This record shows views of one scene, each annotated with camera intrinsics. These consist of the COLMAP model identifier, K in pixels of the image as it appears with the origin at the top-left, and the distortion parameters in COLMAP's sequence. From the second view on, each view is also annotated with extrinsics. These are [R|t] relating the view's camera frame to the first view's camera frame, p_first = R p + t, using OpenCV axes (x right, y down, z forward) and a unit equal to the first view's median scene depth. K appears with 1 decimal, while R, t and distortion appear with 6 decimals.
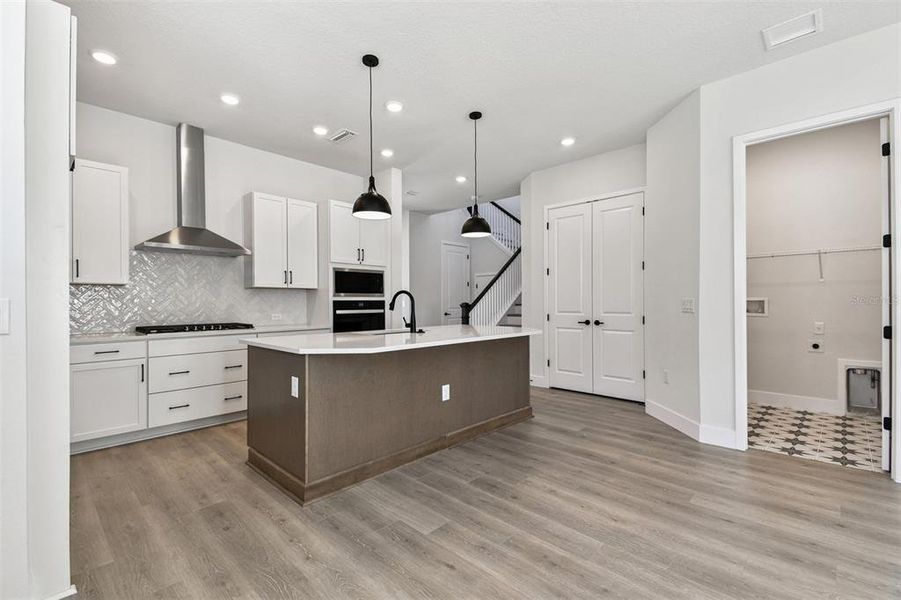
lens RADIAL K [[400.4, 0, 442.0], [0, 400.4, 307.0], [0, 0, 1]] dist [0.017366, -0.011102]
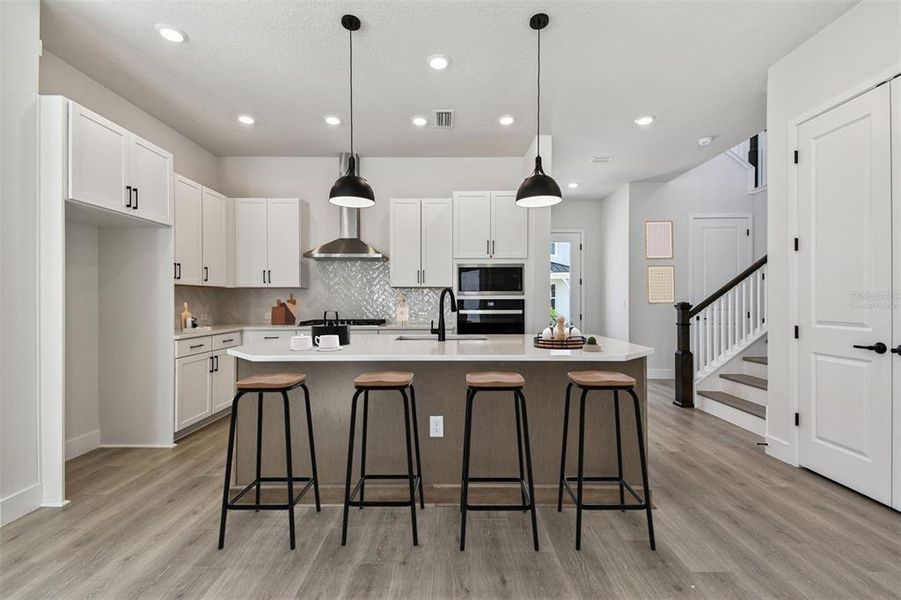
lens RADIAL K [[400.4, 0, 442.8], [0, 400.4, 298.5], [0, 0, 1]] dist [0.017366, -0.011102]
pose [[0.695616, -0.000212, -0.718413, 0.493181], [-0.011376, 0.999871, -0.011310, -0.010190], [0.718323, 0.016040, 0.695524, 0.454527]]
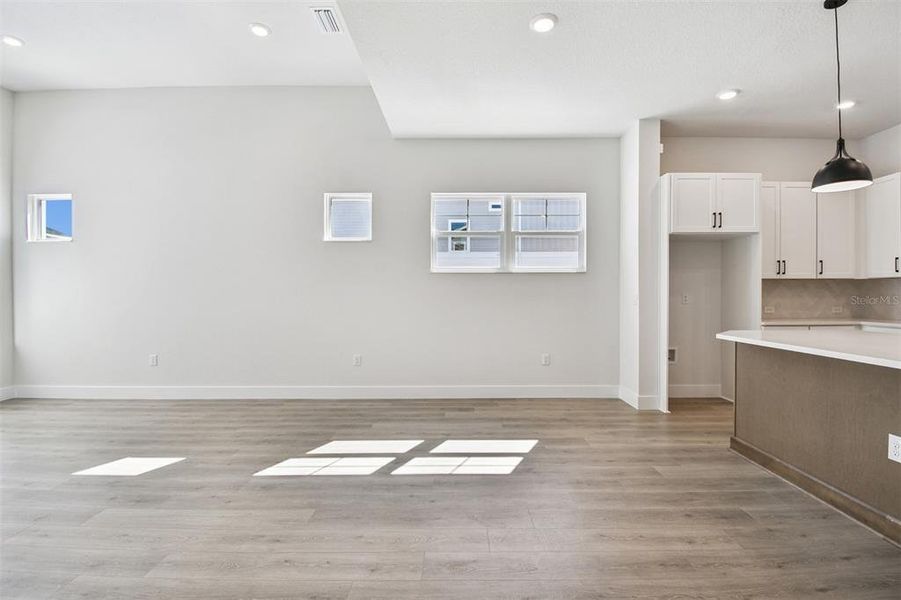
lens RADIAL K [[400.4, 0, 463.1], [0, 400.4, 305.6], [0, 0, 1]] dist [0.017366, -0.011102]
pose [[-0.702677, 0.029464, -0.710899, 0.794767], [-0.001132, 0.999095, 0.042527, -0.021584], [0.711508, 0.030688, -0.702007, 0.861580]]
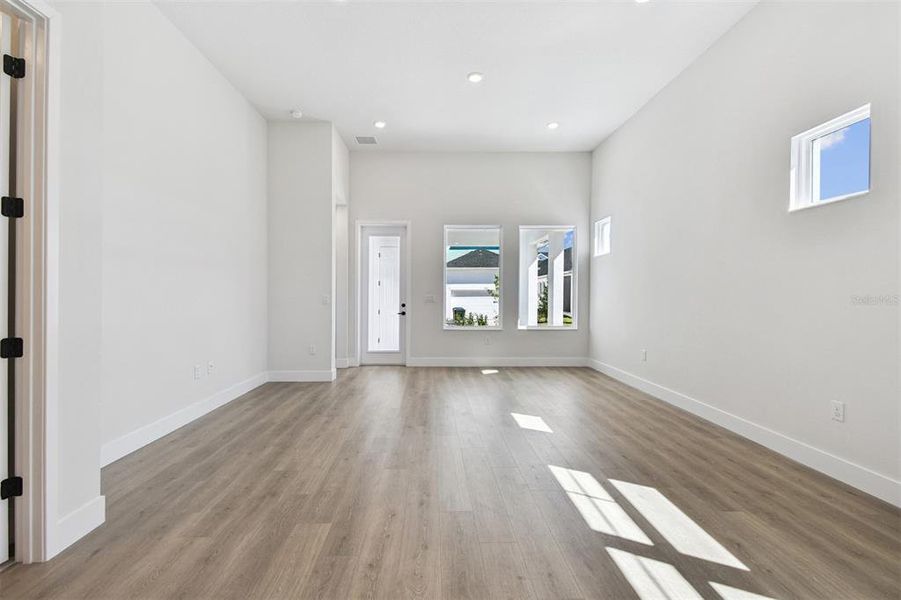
lens RADIAL K [[400.4, 0, 441.3], [0, 400.4, 299.5], [0, 0, 1]] dist [0.017366, -0.011102]
pose [[-0.716234, -0.000163, 0.697860, 0.112589], [0.012474, 0.999837, 0.013036, -0.012543], [-0.697749, 0.018042, -0.716115, 0.741286]]
